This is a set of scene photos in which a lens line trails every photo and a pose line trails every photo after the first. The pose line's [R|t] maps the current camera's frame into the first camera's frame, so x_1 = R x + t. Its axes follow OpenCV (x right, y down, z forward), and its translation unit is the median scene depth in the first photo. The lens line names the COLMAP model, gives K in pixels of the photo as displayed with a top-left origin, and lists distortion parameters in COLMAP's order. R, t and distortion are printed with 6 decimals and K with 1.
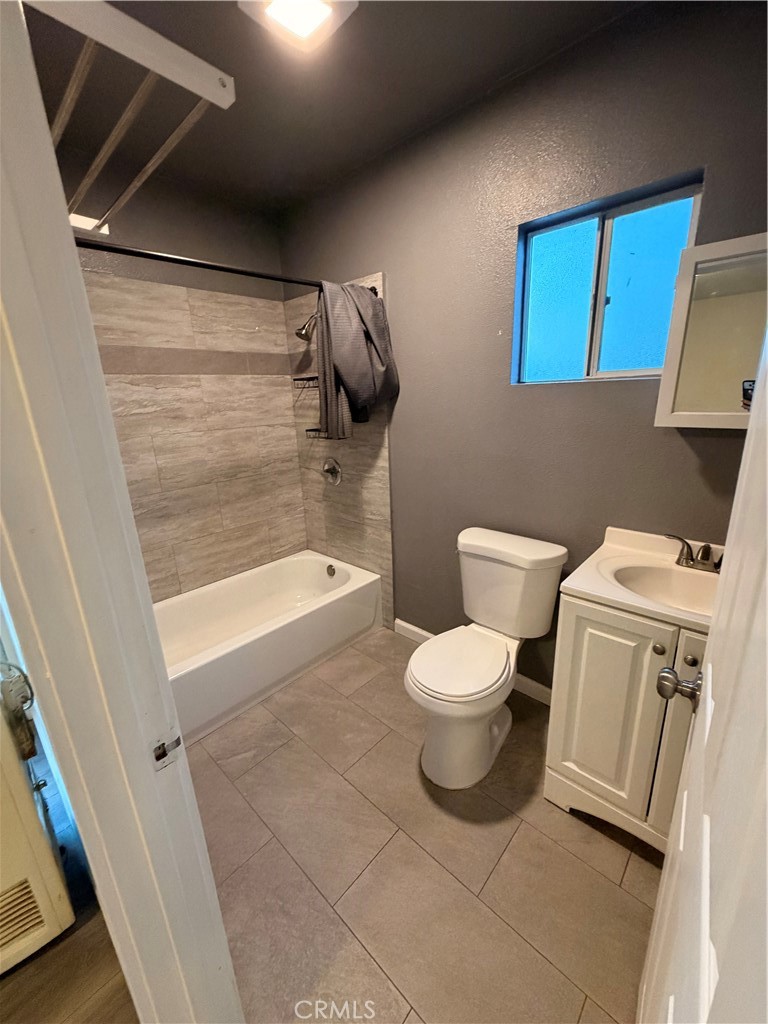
lens RADIAL K [[406.0, 0, 382.5], [0, 406.0, 511.2], [0, 0, 1]] dist [-0.003656, 0.000037]
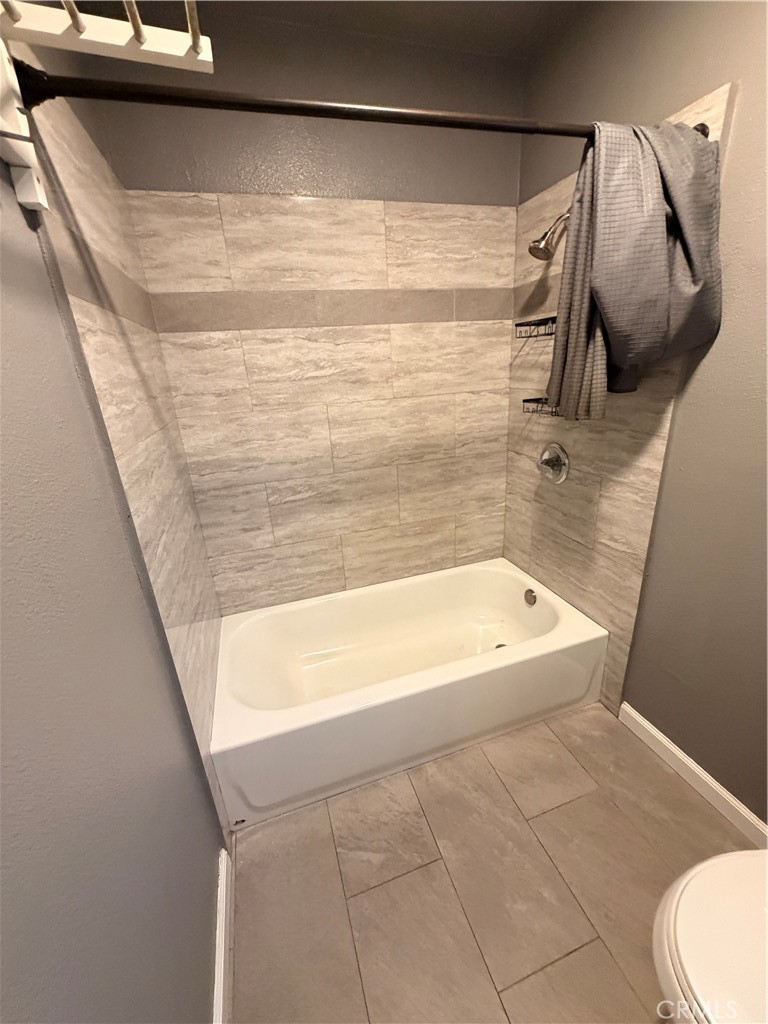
lens RADIAL K [[406.0, 0, 382.9], [0, 406.0, 510.1], [0, 0, 1]] dist [-0.003656, 0.000037]
pose [[0.875002, 0.150990, -0.459971, -0.058126], [-0.107423, 0.986989, 0.119640, -0.080944], [0.472051, -0.055274, 0.879837, 0.300797]]
